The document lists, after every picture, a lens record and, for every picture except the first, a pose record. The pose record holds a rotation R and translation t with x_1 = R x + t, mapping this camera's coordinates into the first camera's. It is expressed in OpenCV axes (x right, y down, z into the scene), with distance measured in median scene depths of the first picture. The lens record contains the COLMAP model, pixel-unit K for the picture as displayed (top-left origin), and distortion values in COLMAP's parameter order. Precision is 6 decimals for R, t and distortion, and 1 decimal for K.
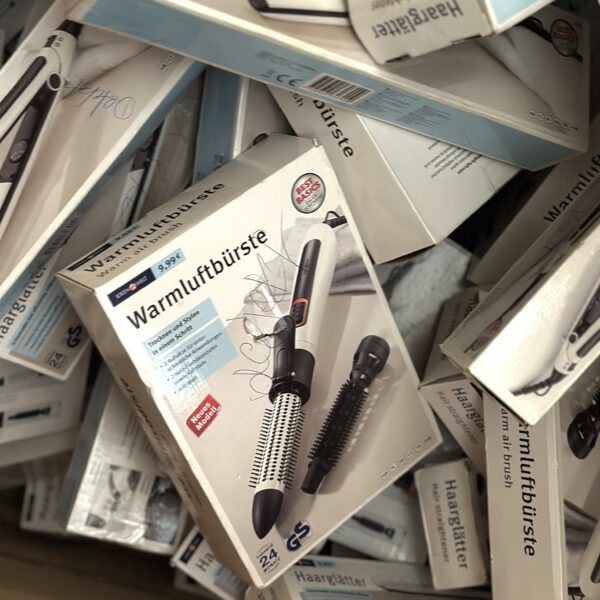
lens RADIAL K [[1104.8, 0, 298.3], [0, 1104.8, 304.1], [0, 0, 1]] dist [0.119696, 0.000000]
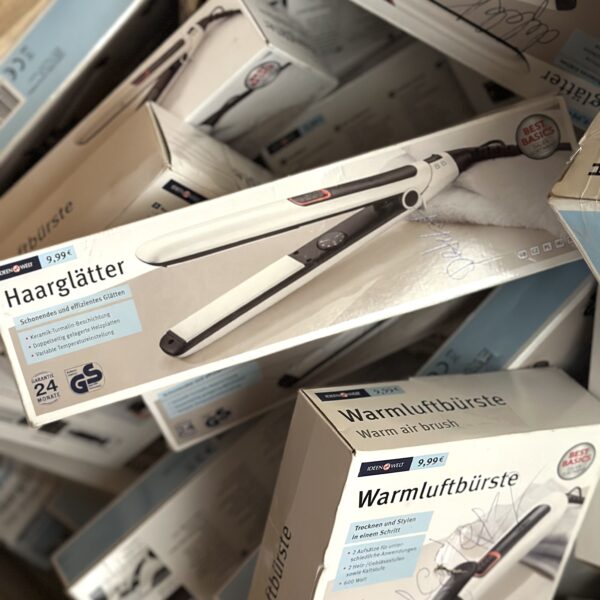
lens RADIAL K [[1104.8, 0, 286.9], [0, 1104.8, 307.3], [0, 0, 1]] dist [0.119696, 0.000000]
pose [[0.826354, 0.549860, 0.121624, -0.340929], [-0.546311, 0.835145, -0.063853, -0.019274], [-0.136684, -0.013679, 0.990520, 0.147405]]
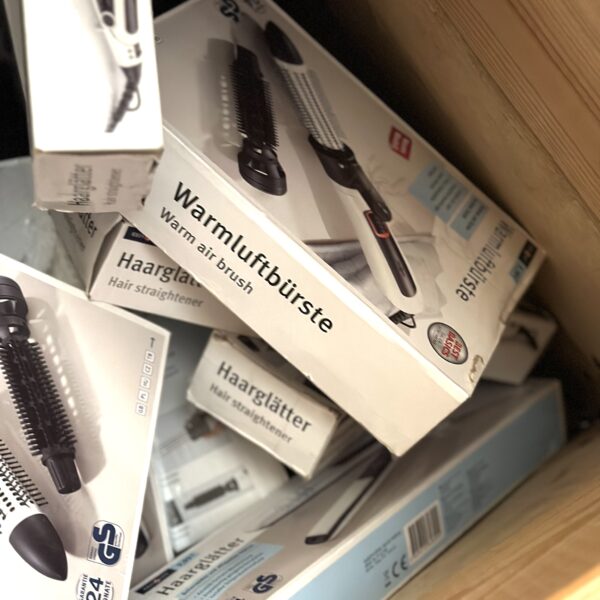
lens RADIAL K [[1104.8, 0, 302.3], [0, 1104.8, 387.5], [0, 0, 1]] dist [0.119696, 0.000000]
pose [[0.676059, -0.713099, 0.185566, 0.024704], [0.726519, 0.687117, -0.006400, 0.244625], [-0.122942, 0.139144, 0.982611, 0.263324]]
